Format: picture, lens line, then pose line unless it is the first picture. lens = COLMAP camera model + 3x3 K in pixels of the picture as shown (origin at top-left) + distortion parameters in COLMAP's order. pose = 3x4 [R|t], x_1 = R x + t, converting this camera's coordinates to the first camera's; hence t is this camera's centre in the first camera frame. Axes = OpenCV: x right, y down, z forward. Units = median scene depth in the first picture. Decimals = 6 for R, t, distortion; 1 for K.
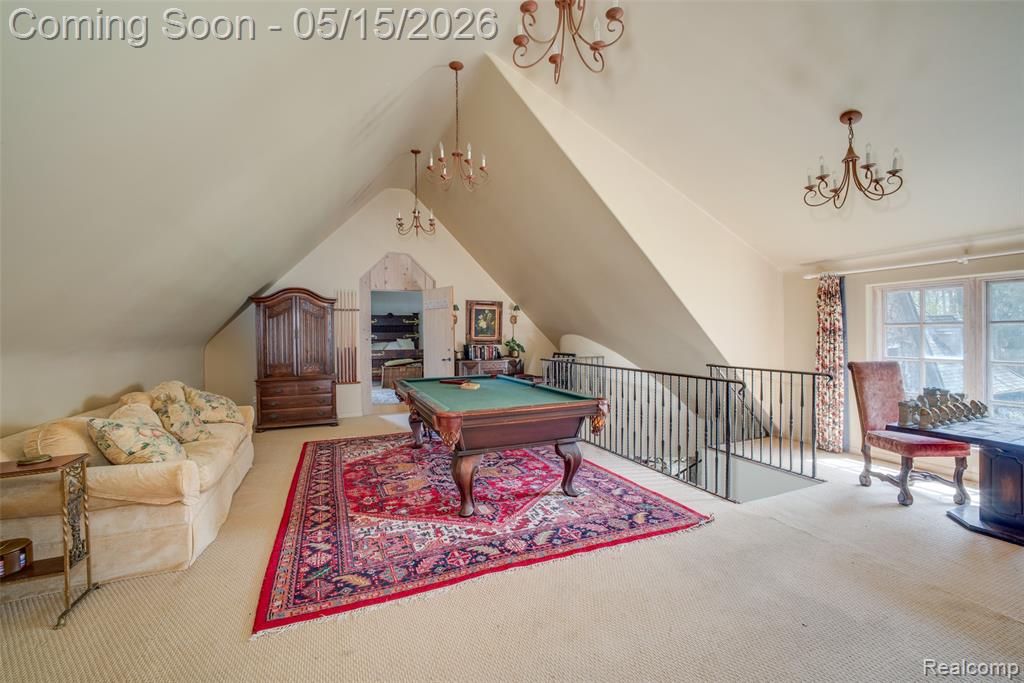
lens RADIAL K [[433.3, 0, 510.9], [0, 433.3, 337.3], [0, 0, 1]] dist [-0.002087, -0.000064]
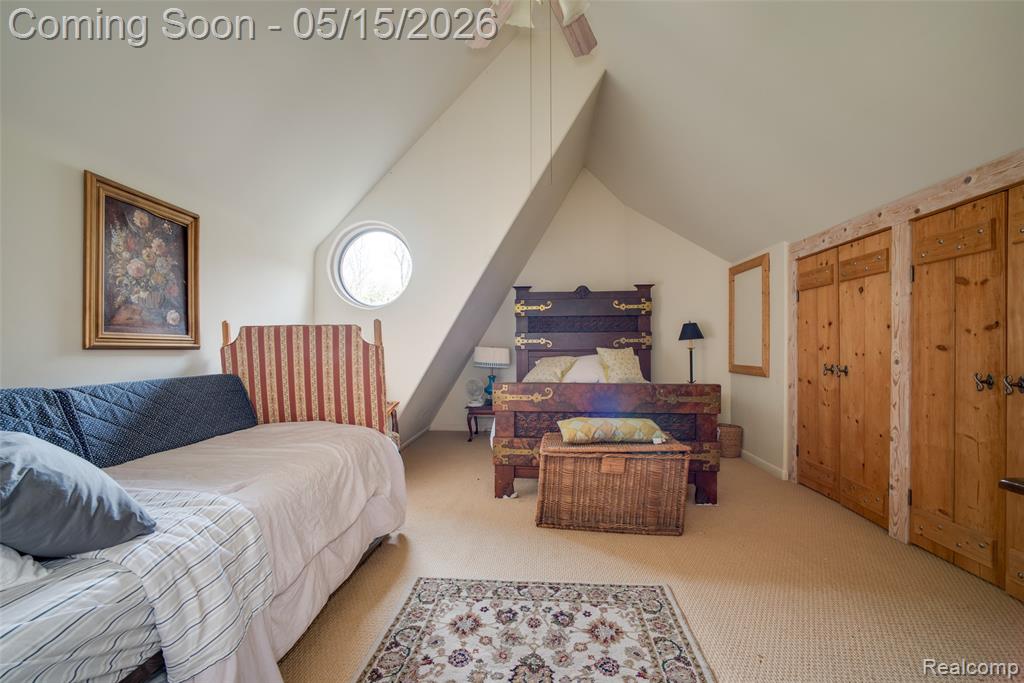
lens RADIAL K [[433.3, 0, 514.1], [0, 433.3, 338.5], [0, 0, 1]] dist [-0.002087, -0.000064]
pose [[0.879524, 0.005176, -0.475826, -0.142511], [-0.005485, 0.999985, 0.000740, -0.006462], [0.475823, 0.001959, 0.879539, 0.623903]]
